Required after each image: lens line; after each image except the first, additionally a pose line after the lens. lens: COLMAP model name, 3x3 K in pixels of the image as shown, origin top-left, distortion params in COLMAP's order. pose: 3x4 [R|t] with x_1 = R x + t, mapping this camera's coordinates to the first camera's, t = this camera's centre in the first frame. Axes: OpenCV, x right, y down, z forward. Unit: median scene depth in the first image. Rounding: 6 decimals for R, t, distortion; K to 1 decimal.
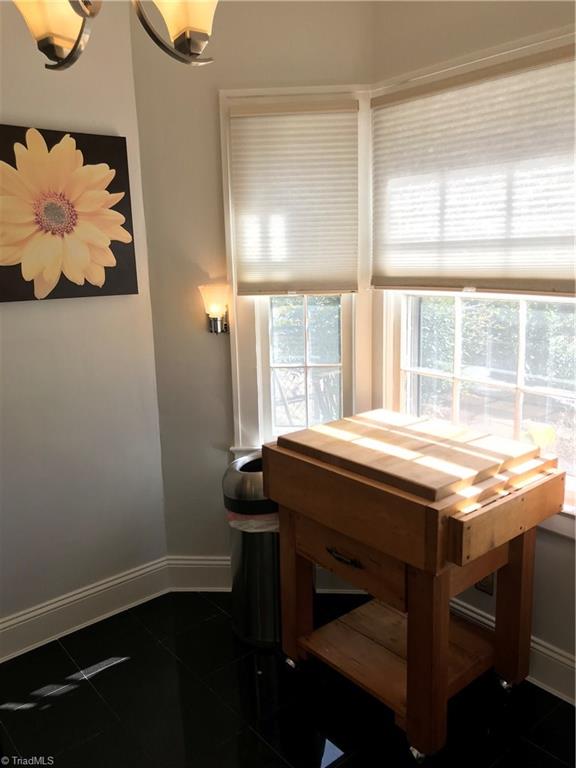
lens RADIAL K [[629.0, 0, 288.8], [0, 629.0, 382.6], [0, 0, 1]] dist [0.046048, -0.073014]
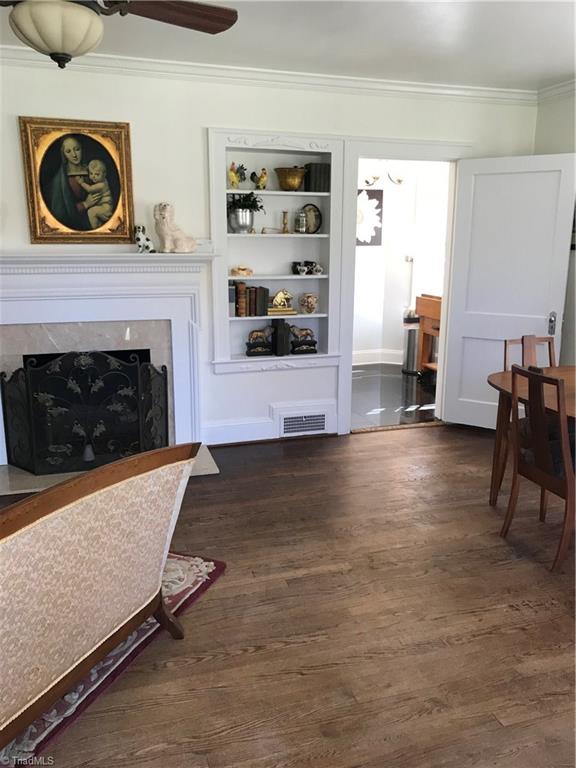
lens RADIAL K [[629.0, 0, 284.7], [0, 629.0, 384.4], [0, 0, 1]] dist [0.046048, -0.073014]
pose [[0.927687, 0.112104, -0.356131, 0.425658], [-0.101108, 0.993648, 0.049405, 0.373877], [0.359407, -0.009825, 0.933129, -1.765381]]
